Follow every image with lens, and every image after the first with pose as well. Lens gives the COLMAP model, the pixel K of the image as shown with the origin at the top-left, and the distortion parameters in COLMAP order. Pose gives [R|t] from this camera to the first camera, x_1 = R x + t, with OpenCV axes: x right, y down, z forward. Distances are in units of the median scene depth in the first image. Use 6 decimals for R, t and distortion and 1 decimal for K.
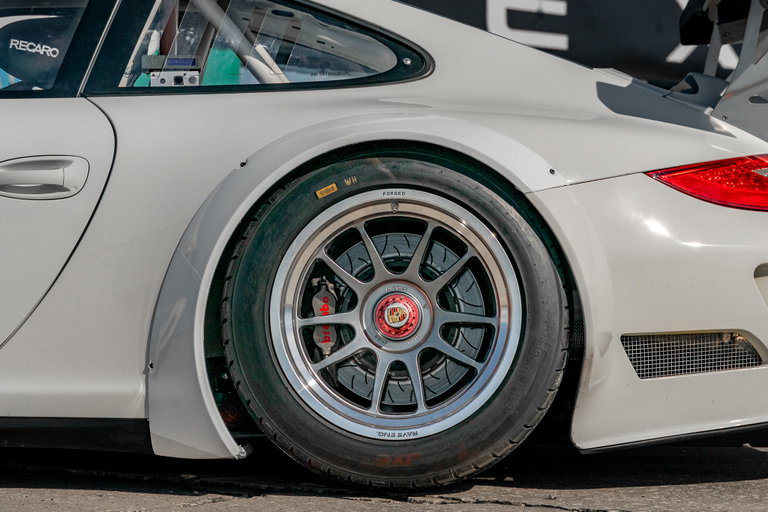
lens RADIAL K [[2507.3, 0, 386.3], [0, 2507.3, 256.6], [0, 0, 1]] dist [0.003062, 0.000000]
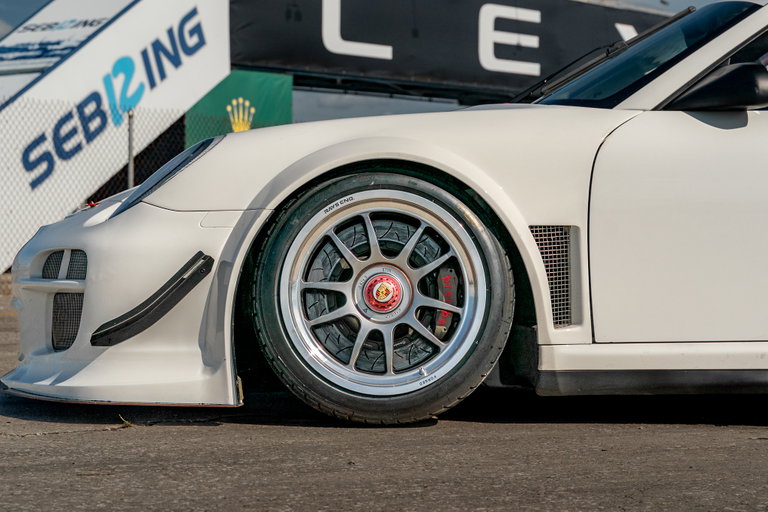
lens RADIAL K [[2045.4, 0, 386.1], [0, 2045.4, 256.8], [0, 0, 1]] dist [-0.043157, 0.000000]
pose [[0.998639, -0.005614, 0.051855, -0.497509], [0.005294, 0.999966, 0.006301, 0.001906], [-0.051889, -0.006018, 0.998635, 0.023162]]
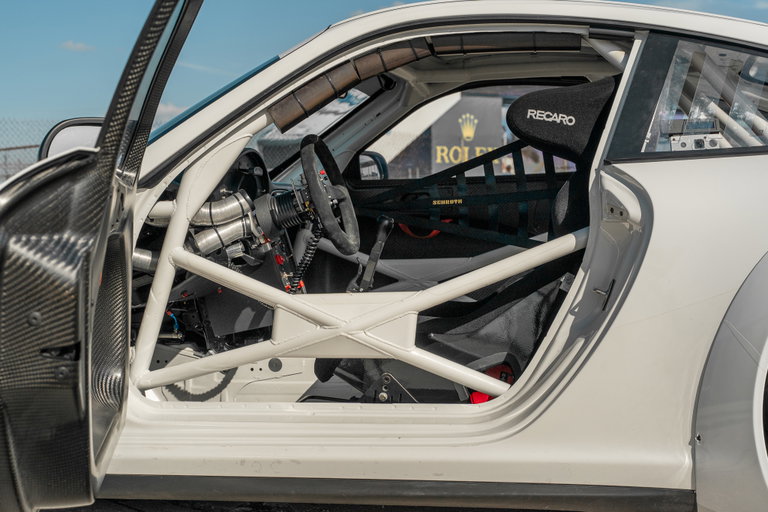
lens RADIAL K [[1190.4, 0, 383.7], [0, 1190.4, 261.2], [0, 0, 1]] dist [0.078622, 0.000000]
pose [[0.989791, -0.018963, -0.141259, -0.142130], [0.026589, 0.998278, 0.052293, -0.051551], [0.140024, -0.055515, 0.988591, 0.498564]]
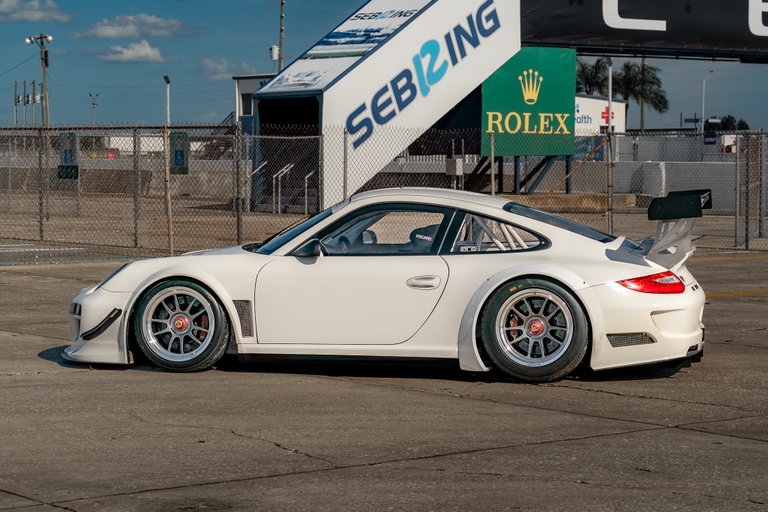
lens RADIAL K [[1976.4, 0, 383.6], [0, 1976.4, 254.8], [0, 0, 1]] dist [-0.002132, 0.000000]
pose [[0.985985, 0.005215, -0.166751, 0.223591], [0.004049, 0.998469, 0.055168, -0.200498], [0.166783, -0.055070, 0.984455, -1.451677]]
